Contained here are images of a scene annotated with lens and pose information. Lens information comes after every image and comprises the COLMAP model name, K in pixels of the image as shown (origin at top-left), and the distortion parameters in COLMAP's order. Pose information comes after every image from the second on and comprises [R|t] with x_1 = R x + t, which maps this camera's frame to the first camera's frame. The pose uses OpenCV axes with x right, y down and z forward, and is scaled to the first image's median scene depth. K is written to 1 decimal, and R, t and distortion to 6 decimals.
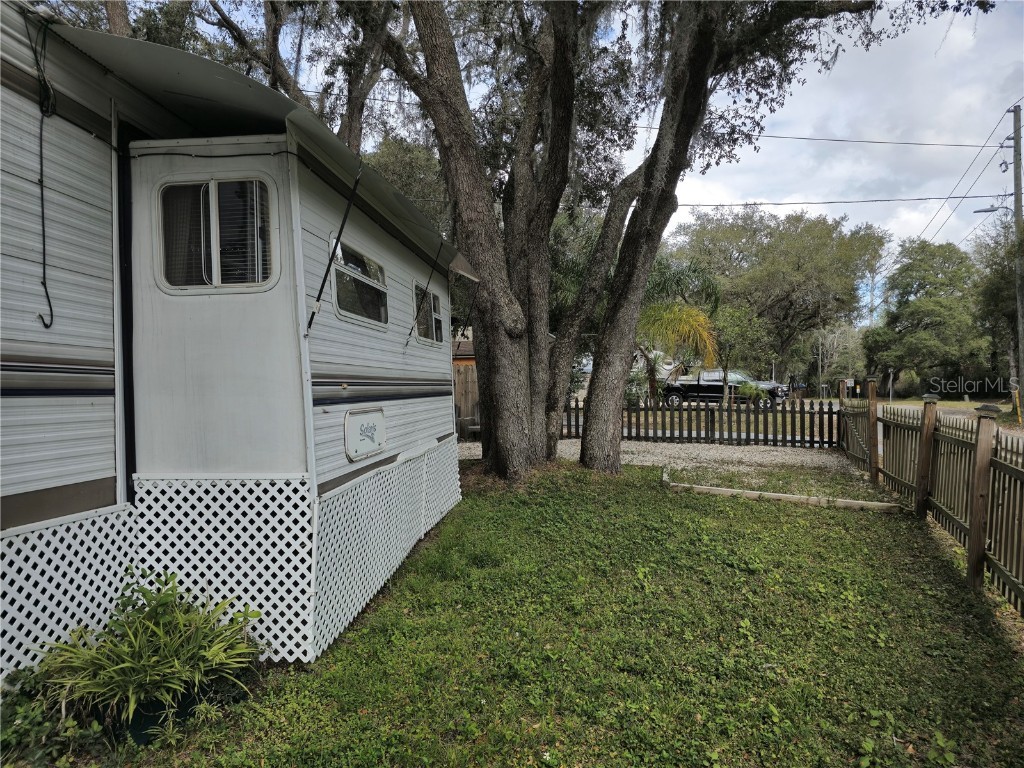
lens RADIAL K [[680.8, 0, 511.2], [0, 680.8, 384.0], [0, 0, 1]] dist [0.060730, -0.037185]
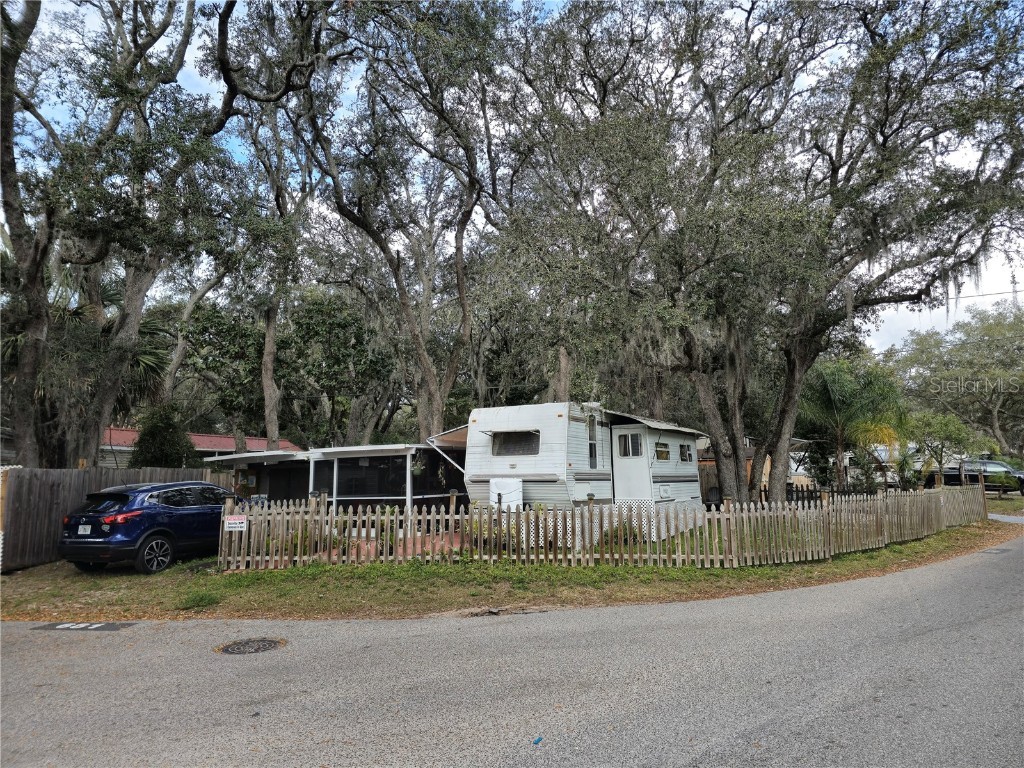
lens RADIAL K [[680.8, 0, 512.4], [0, 680.8, 378.8], [0, 0, 1]] dist [0.060730, -0.037185]
pose [[0.907997, -0.072628, -0.412634, 0.758068], [0.014371, 0.989680, -0.142571, -0.018055], [0.418730, 0.123524, 0.899670, -3.431440]]
